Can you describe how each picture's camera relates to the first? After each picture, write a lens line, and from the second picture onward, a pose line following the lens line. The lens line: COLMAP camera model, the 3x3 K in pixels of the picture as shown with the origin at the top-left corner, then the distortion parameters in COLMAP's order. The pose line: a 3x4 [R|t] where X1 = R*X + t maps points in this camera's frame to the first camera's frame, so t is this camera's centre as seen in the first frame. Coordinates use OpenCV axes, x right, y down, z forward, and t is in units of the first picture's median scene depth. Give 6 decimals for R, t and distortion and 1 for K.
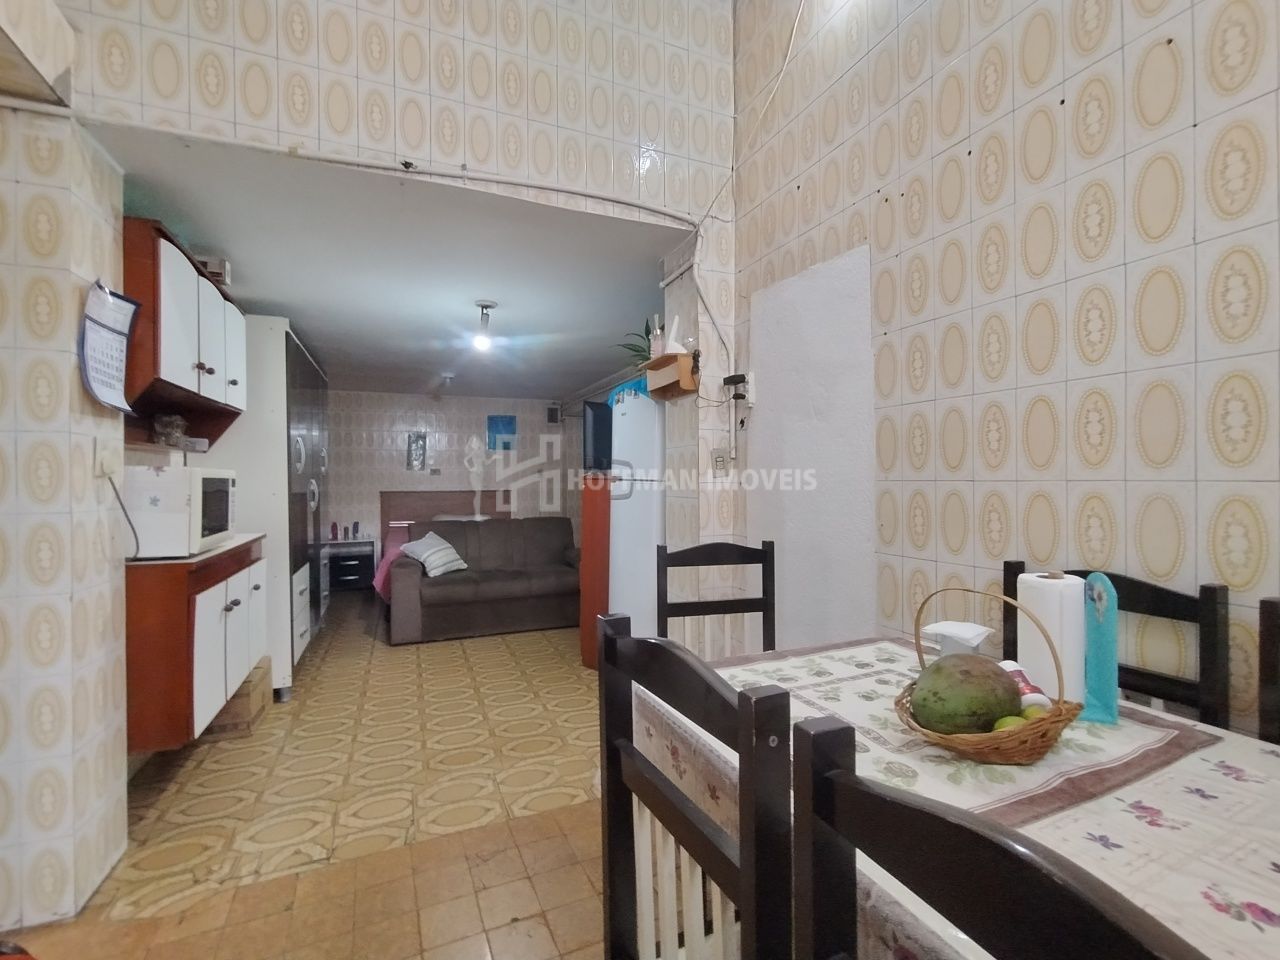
lens RADIAL K [[589.1, 0, 644.2], [0, 589.1, 482.0], [0, 0, 1]] dist [-0.004471, -0.000373]
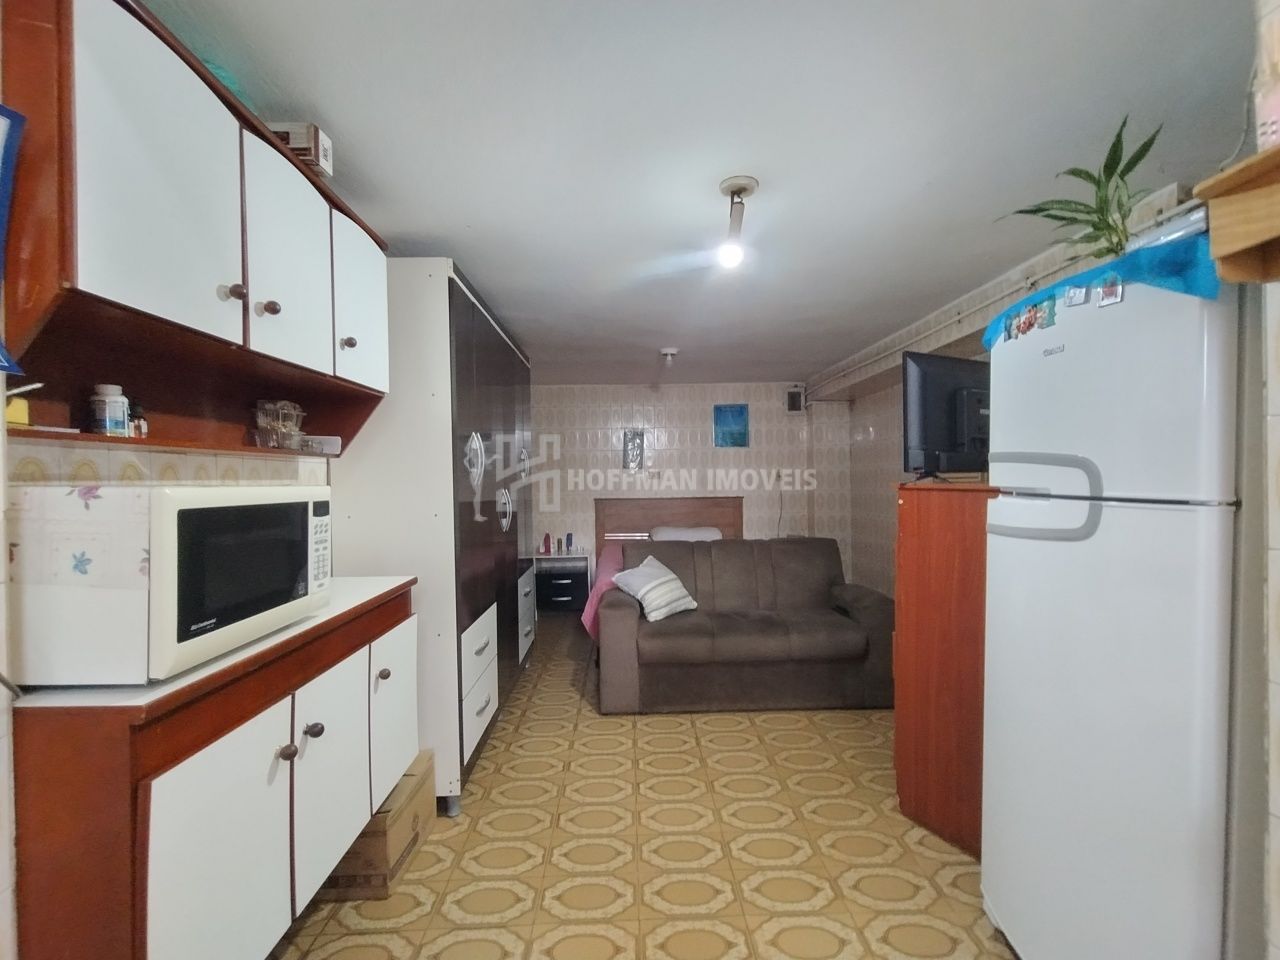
lens RADIAL K [[589.1, 0, 644.2], [0, 589.1, 482.0], [0, 0, 1]] dist [-0.004471, -0.000373]
pose [[0.937315, -0.007760, -0.348397, -0.139032], [0.008298, 0.999966, 0.000053, -0.014244], [0.348385, -0.002941, 0.937347, 0.381348]]
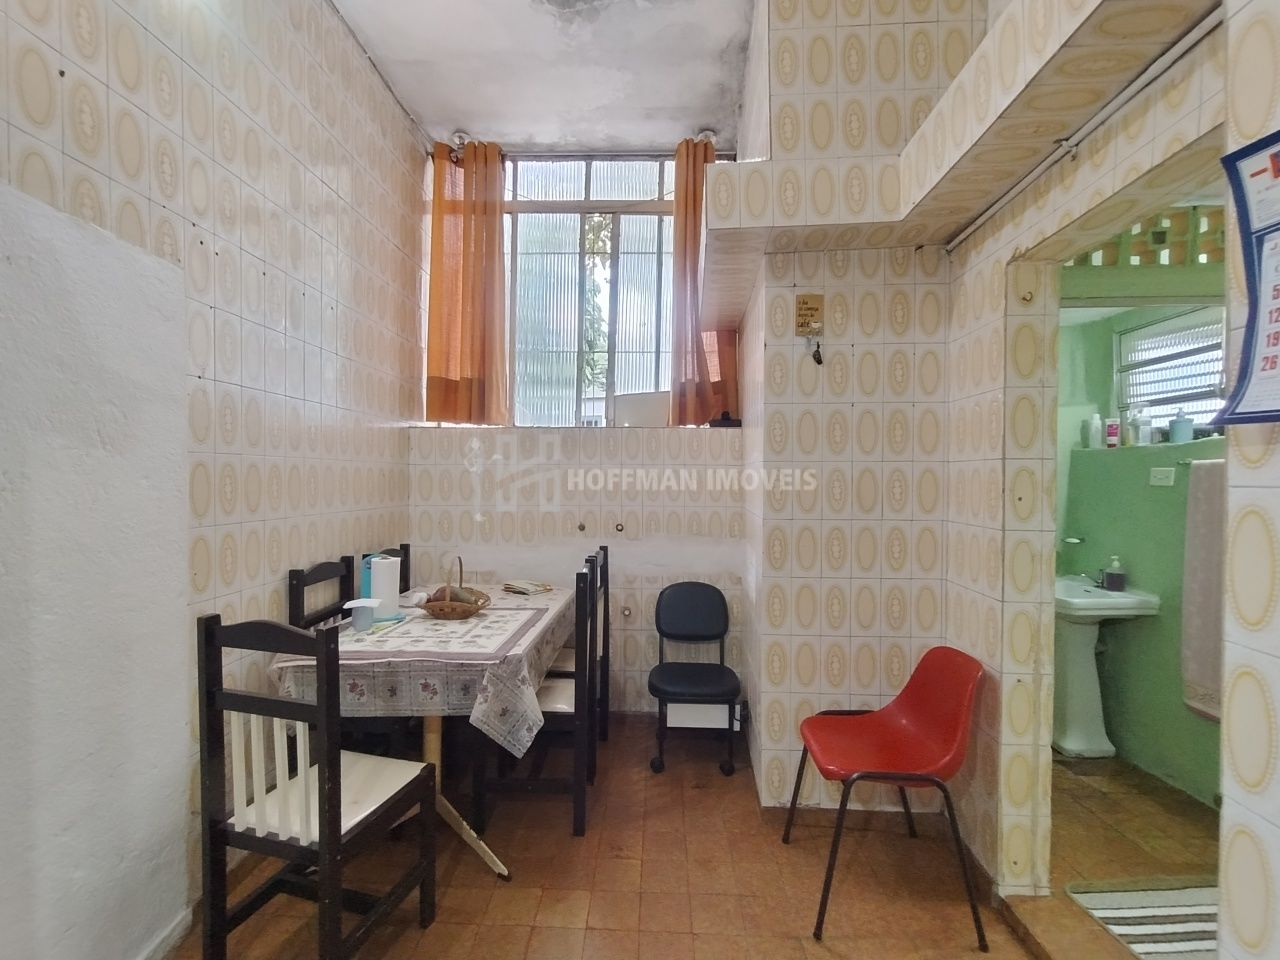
lens RADIAL K [[589.1, 0, 644.2], [0, 589.1, 482.0], [0, 0, 1]] dist [-0.004471, -0.000373]
pose [[-0.900358, -0.000808, 0.435148, -0.259765], [0.004638, 0.999924, 0.011454, -0.032728], [-0.435124, 0.012331, -0.900286, 0.596189]]
